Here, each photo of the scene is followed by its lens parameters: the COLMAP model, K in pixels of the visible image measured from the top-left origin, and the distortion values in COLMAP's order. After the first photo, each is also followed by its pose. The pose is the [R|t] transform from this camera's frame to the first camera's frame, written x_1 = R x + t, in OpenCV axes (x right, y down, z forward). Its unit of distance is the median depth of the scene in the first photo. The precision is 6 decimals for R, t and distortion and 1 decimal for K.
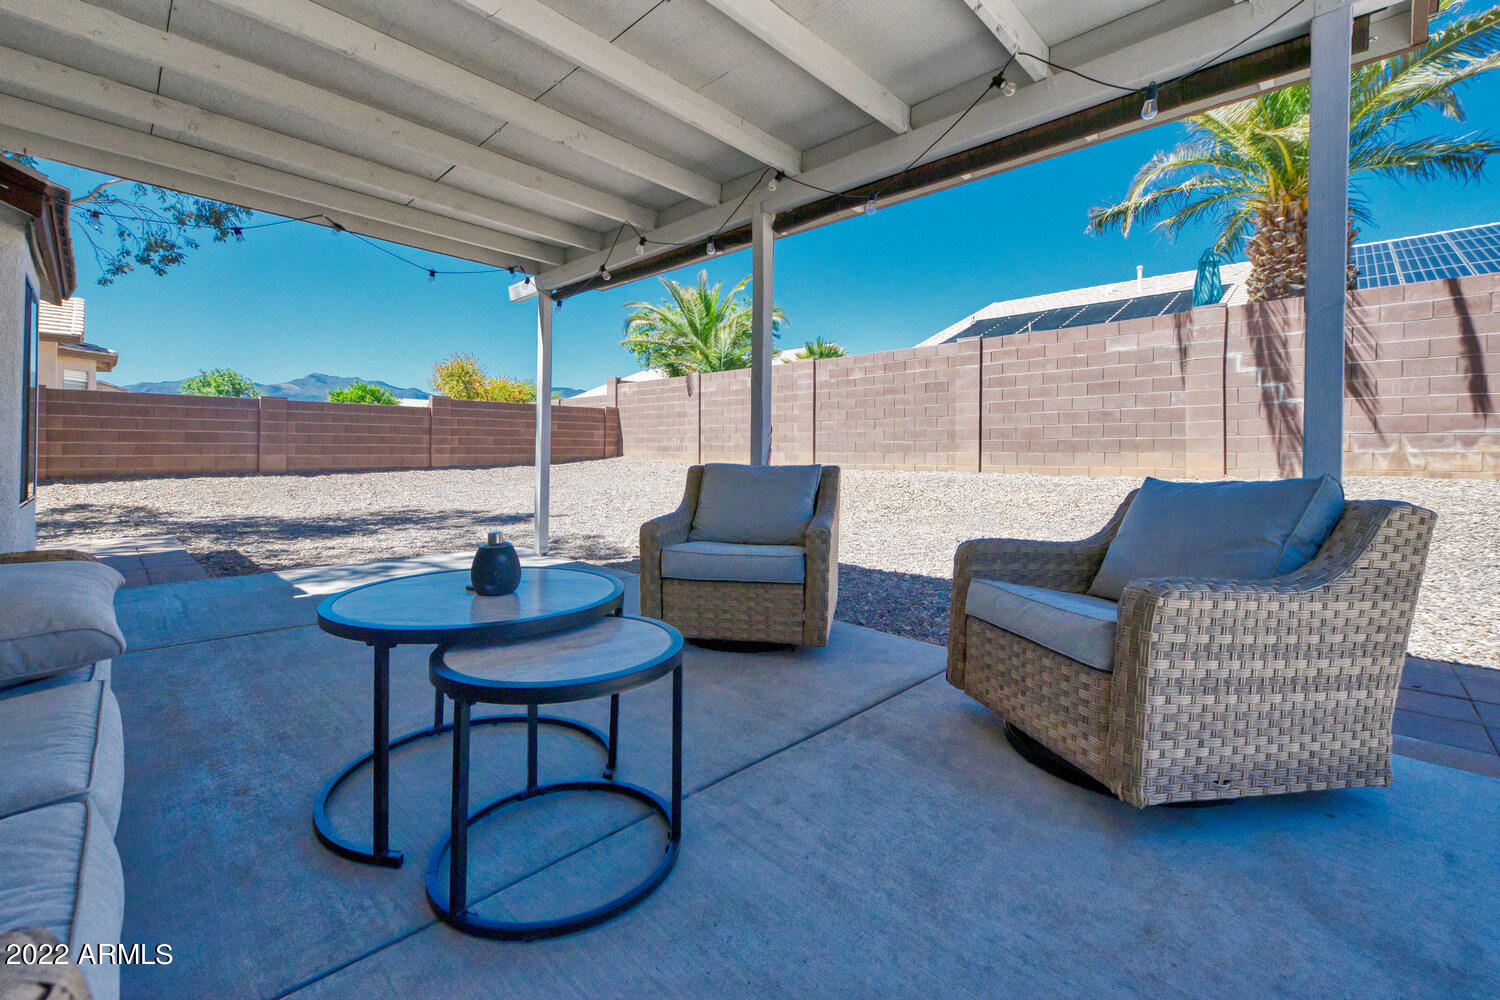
lens RADIAL K [[626.2, 0, 752.1], [0, 626.2, 436.4], [0, 0, 1]] dist [-0.000792, -0.000100]
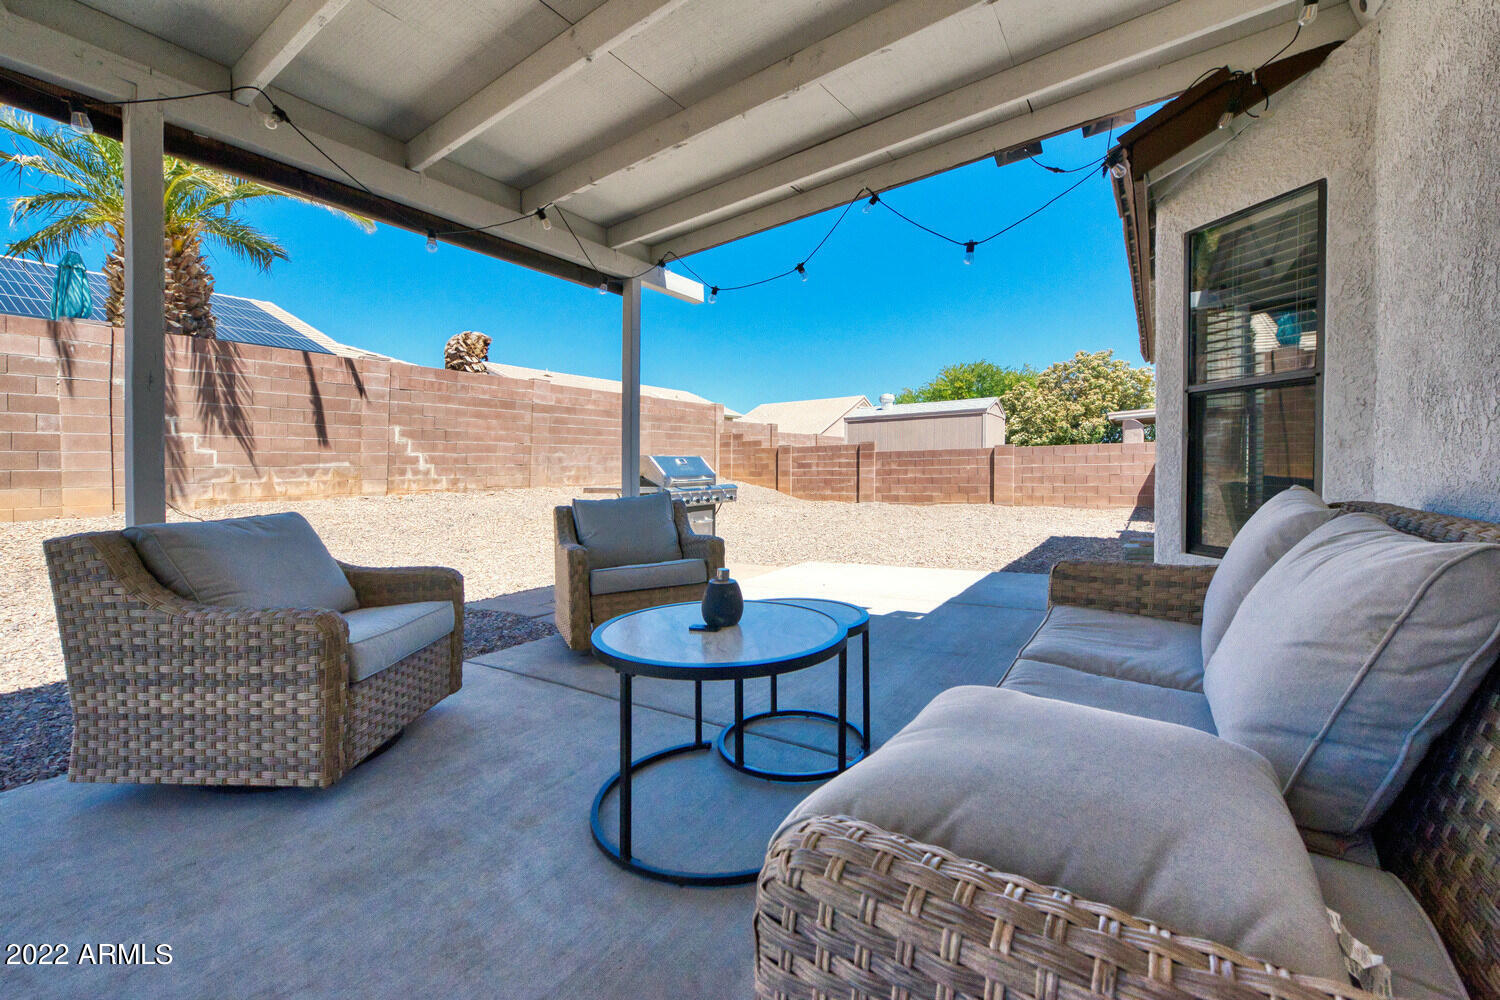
lens RADIAL K [[598.5, 0, 751.3], [0, 598.5, 480.9], [0, 0, 1]] dist [0.000000, 0.000014]
pose [[-0.154341, -0.020156, 0.987812, -0.292742], [-0.005724, 0.999793, 0.019506, -0.005380], [-0.988001, -0.002644, -0.154425, 0.236844]]
